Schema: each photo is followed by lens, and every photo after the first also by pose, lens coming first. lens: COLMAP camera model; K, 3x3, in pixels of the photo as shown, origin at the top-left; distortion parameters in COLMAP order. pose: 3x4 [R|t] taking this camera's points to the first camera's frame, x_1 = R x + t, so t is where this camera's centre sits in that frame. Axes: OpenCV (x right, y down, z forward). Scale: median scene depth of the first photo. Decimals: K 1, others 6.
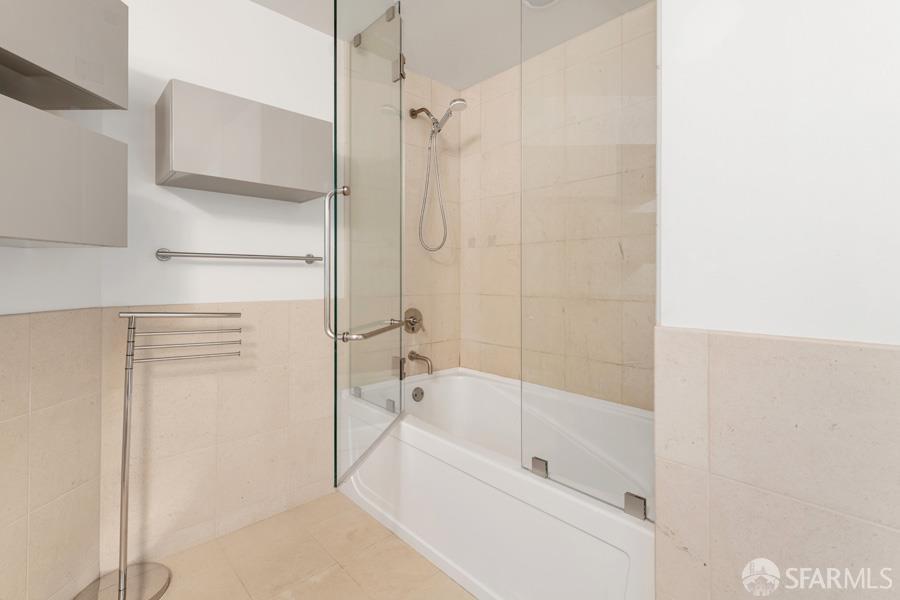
lens RADIAL K [[410.6, 0, 450.7], [0, 410.6, 276.5], [0, 0, 1]] dist [0.002773, 0.000554]
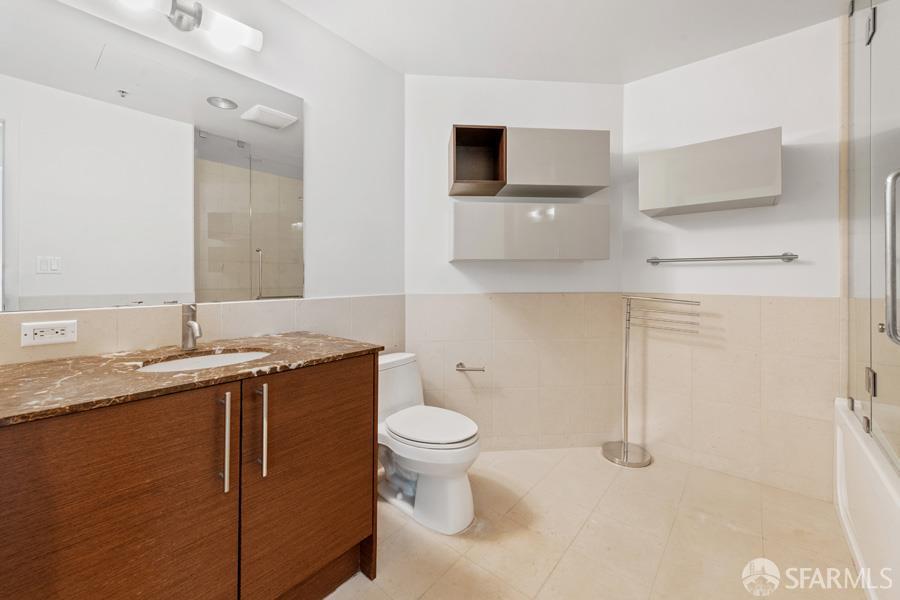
lens RADIAL K [[368.7, 0, 452.2], [0, 368.7, 274.9], [0, 0, 1]] dist [0.000735, 0.000038]
pose [[0.120316, -0.005345, -0.992721, 0.587142], [0.006961, 0.999965, -0.004540, 0.000081], [0.992711, -0.006364, 0.120349, 0.059168]]
